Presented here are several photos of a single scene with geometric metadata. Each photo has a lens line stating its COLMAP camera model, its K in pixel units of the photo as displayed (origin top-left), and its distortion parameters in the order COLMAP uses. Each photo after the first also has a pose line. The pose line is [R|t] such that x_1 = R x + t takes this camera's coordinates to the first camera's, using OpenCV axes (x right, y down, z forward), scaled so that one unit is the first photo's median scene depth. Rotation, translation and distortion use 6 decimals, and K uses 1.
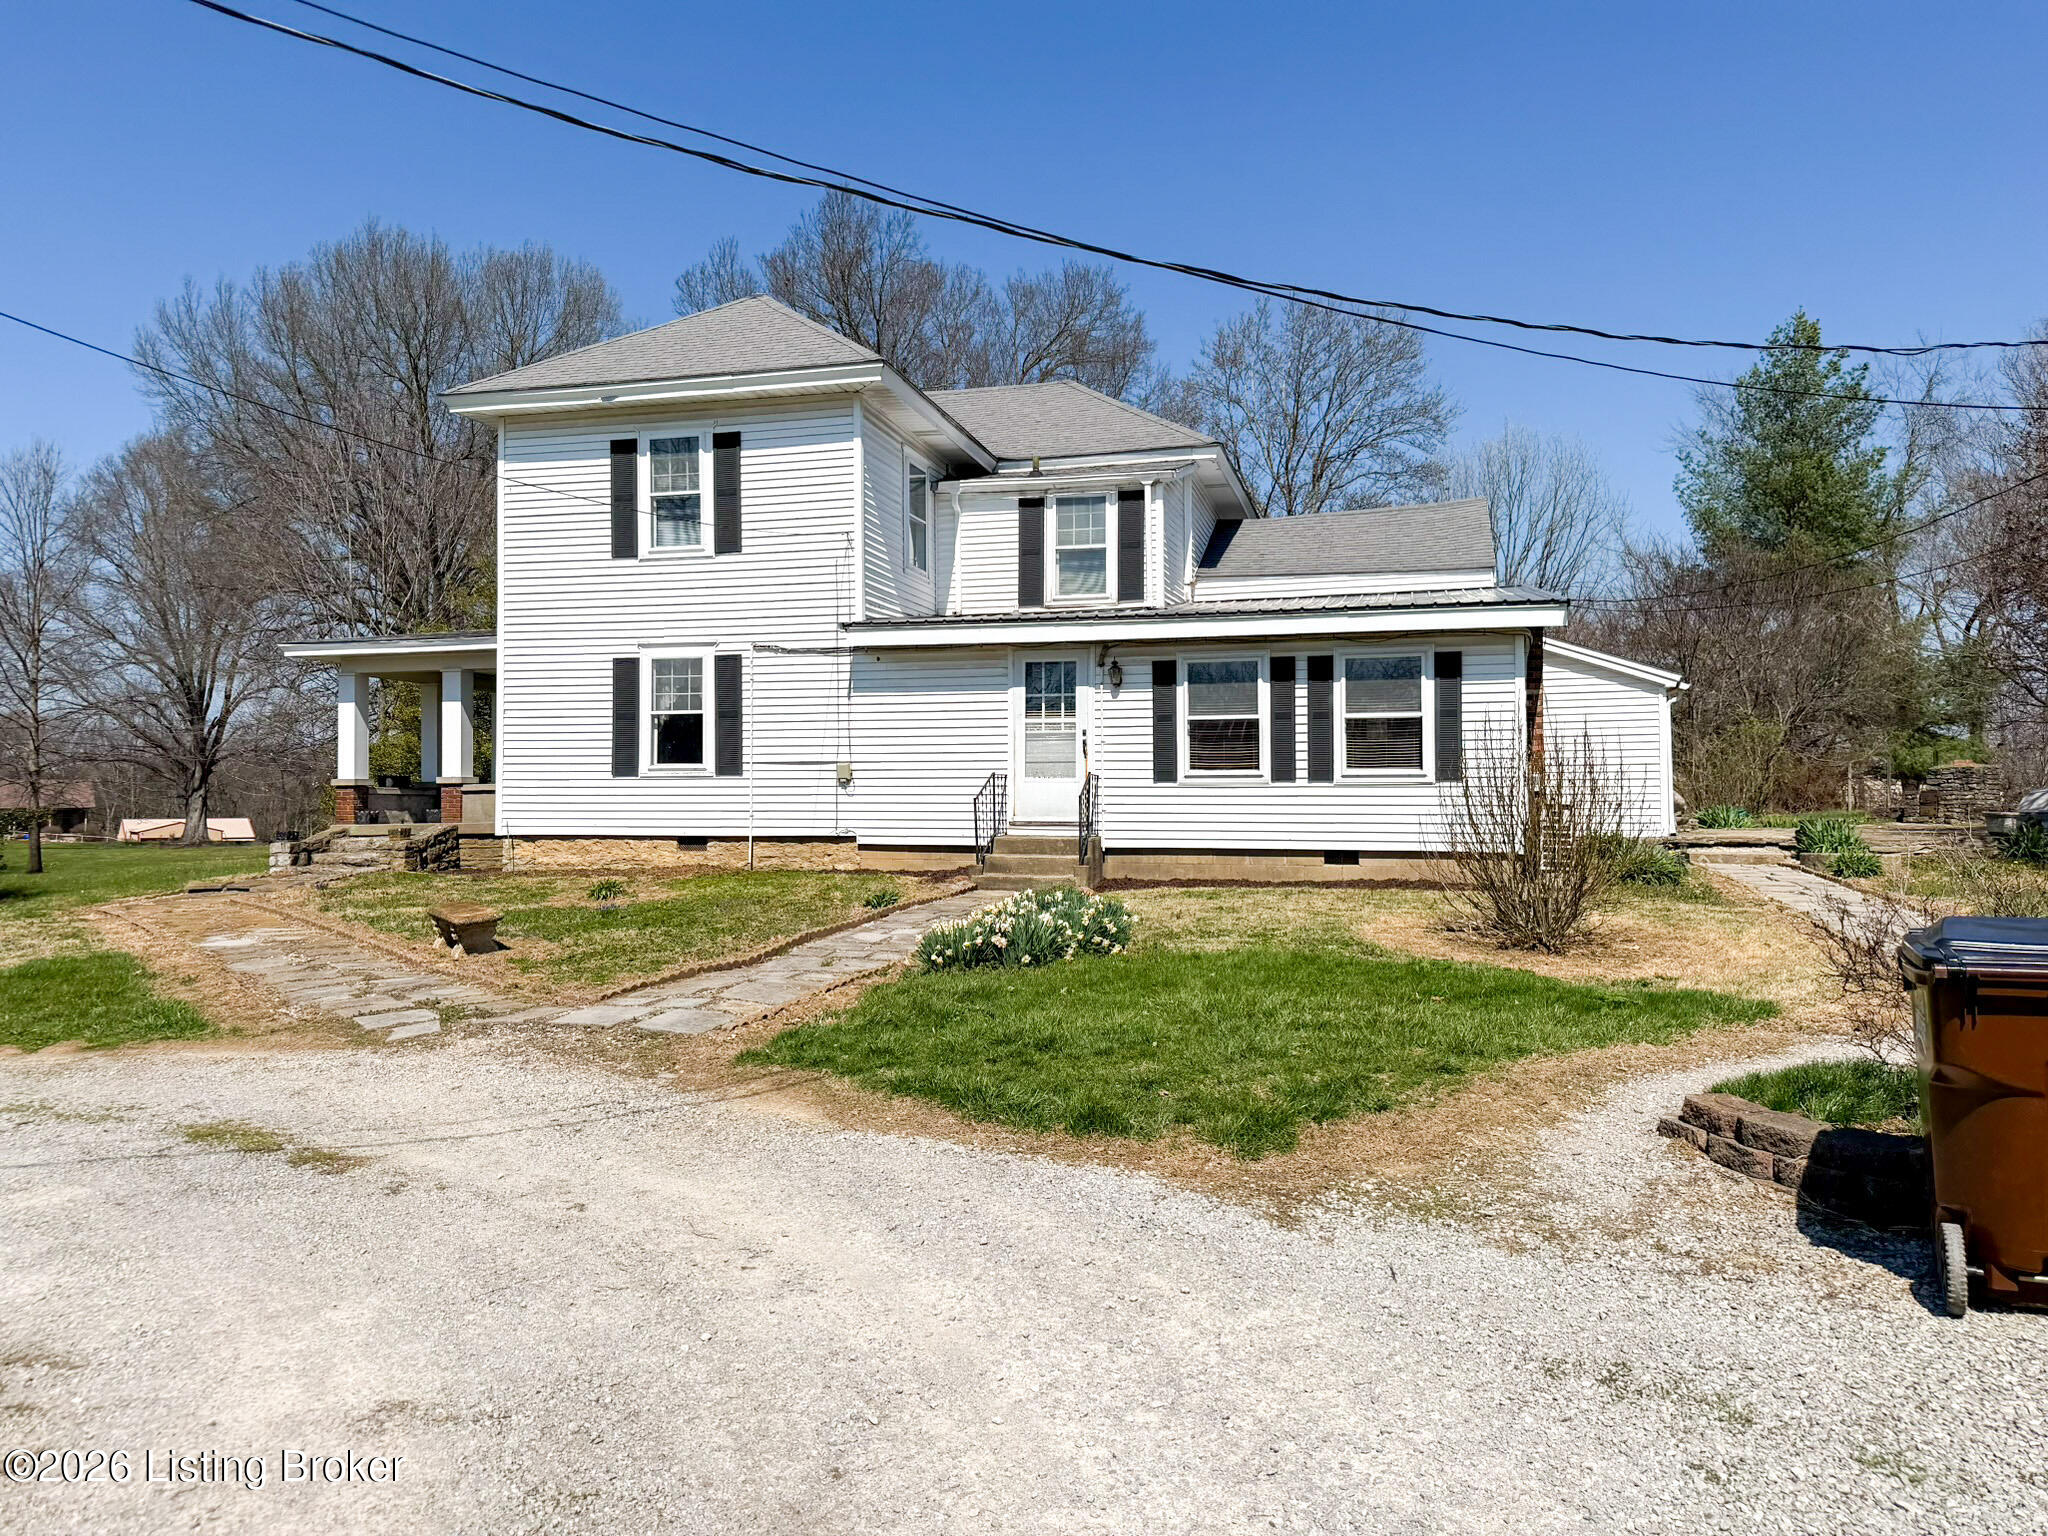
lens RADIAL K [[1510.5, 0, 982.4], [0, 1510.5, 755.5], [0, 0, 1]] dist [0.273228, 0.000333]
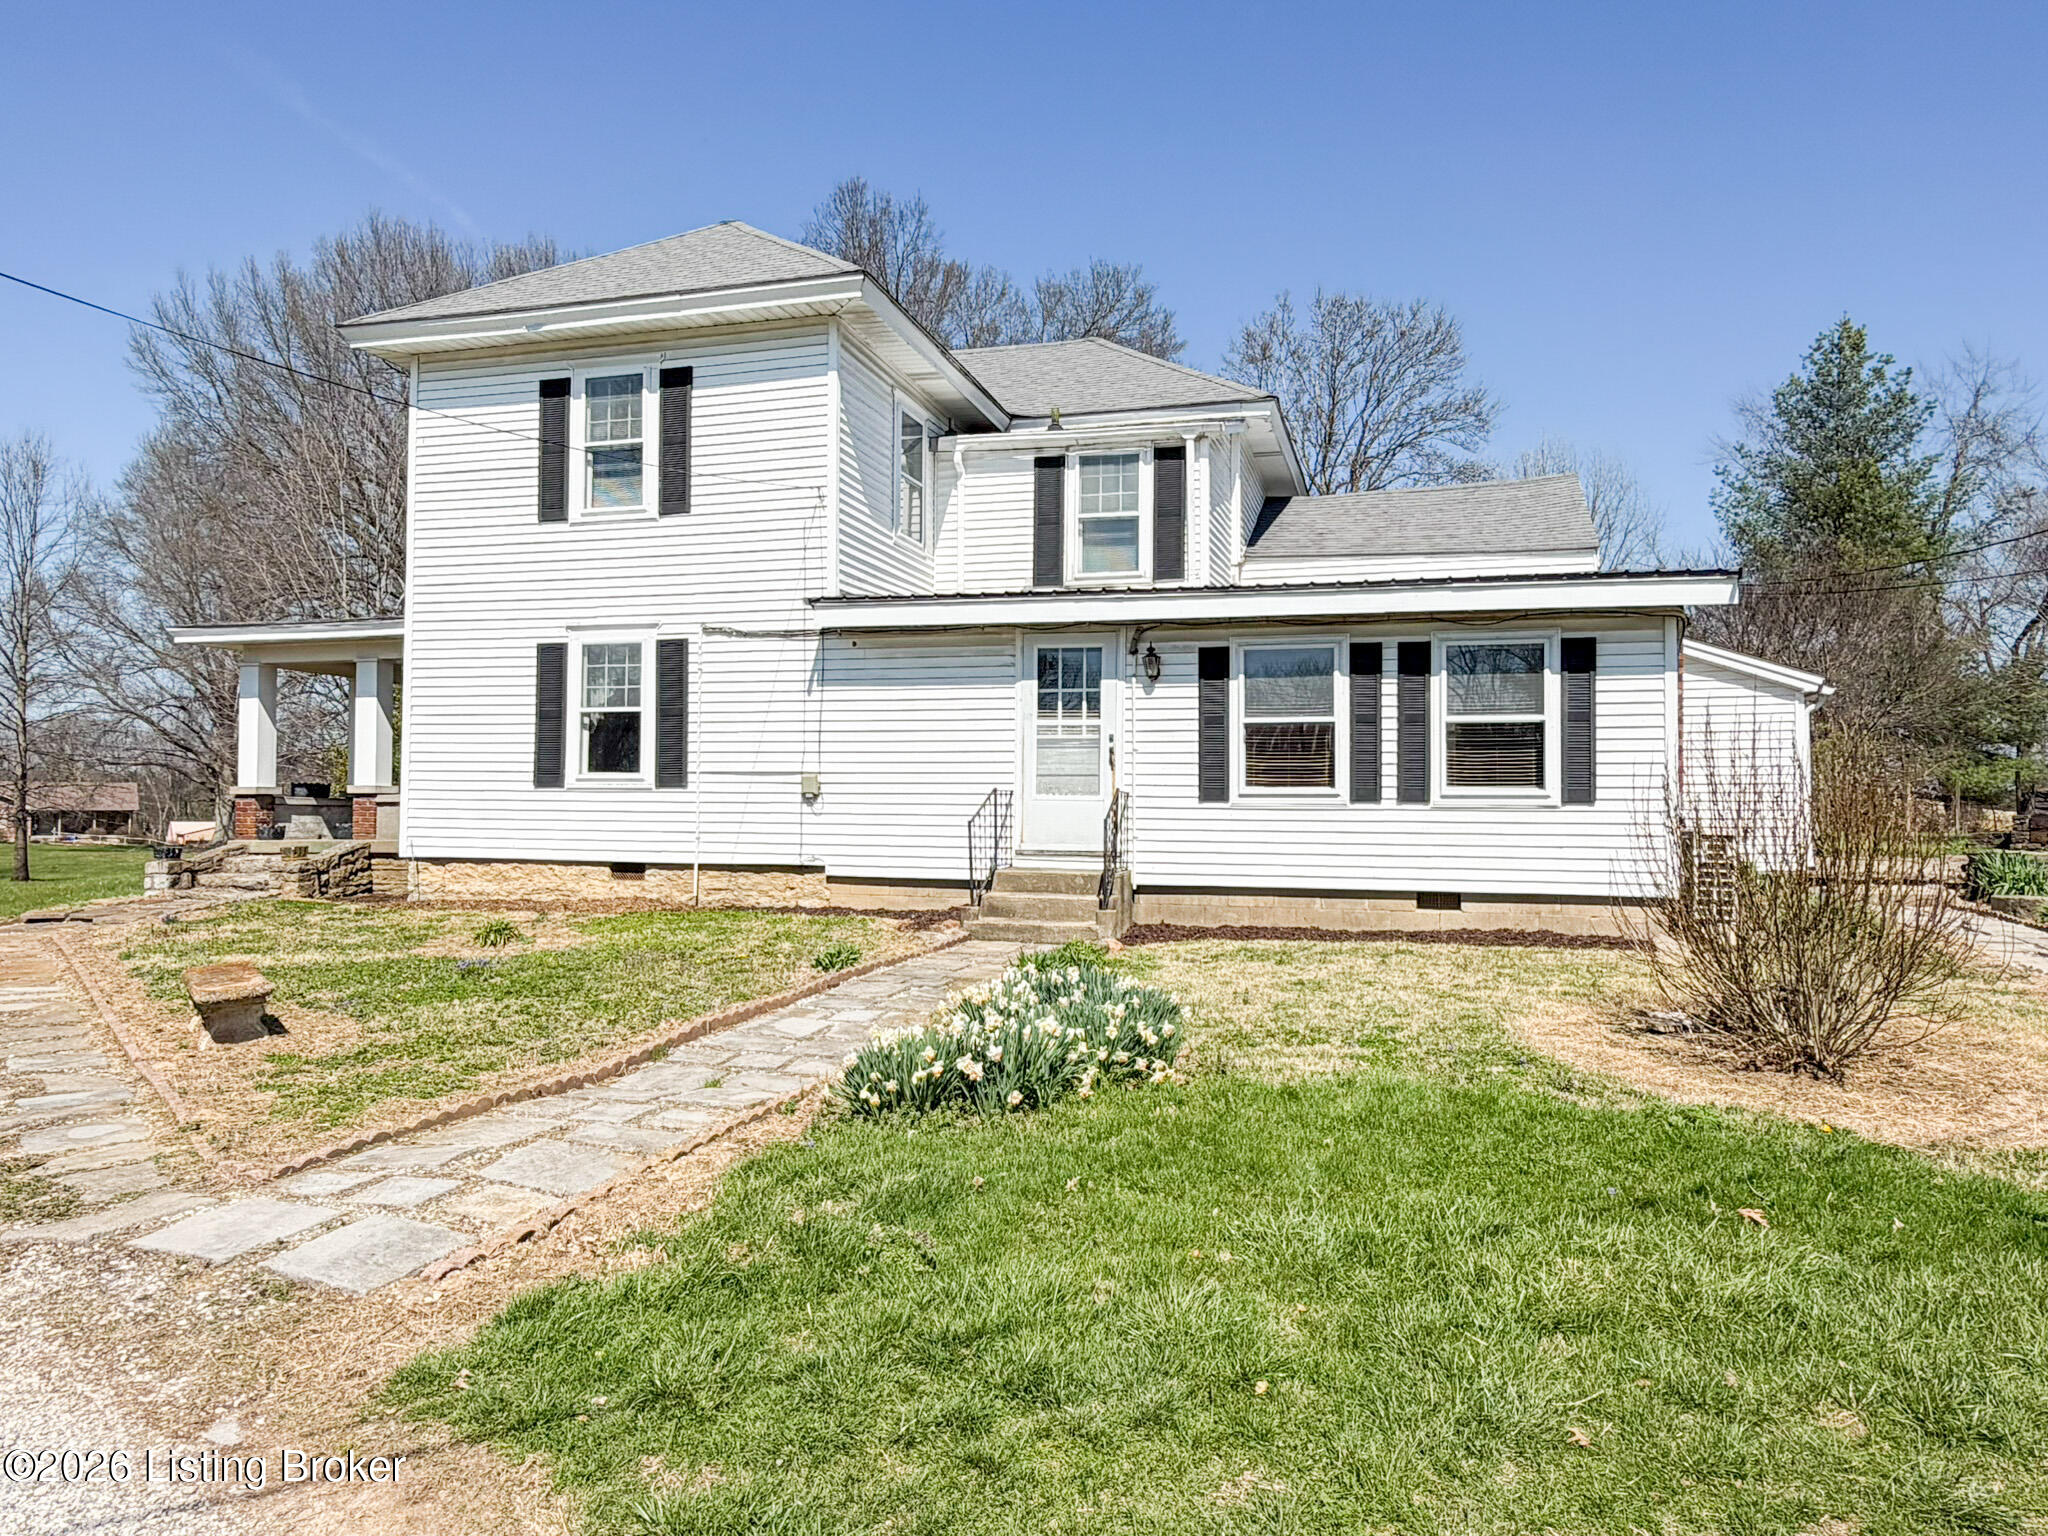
lens RADIAL K [[1535.5, 0, 1024.0], [0, 1535.5, 768.0], [0, 0, 1]] dist [0.126122, -0.253518]
pose [[0.999885, 0.009378, 0.011884, 0.010951], [-0.009383, 0.999956, 0.000355, 0.000469], [-0.011880, -0.000467, 0.999929, 0.175910]]
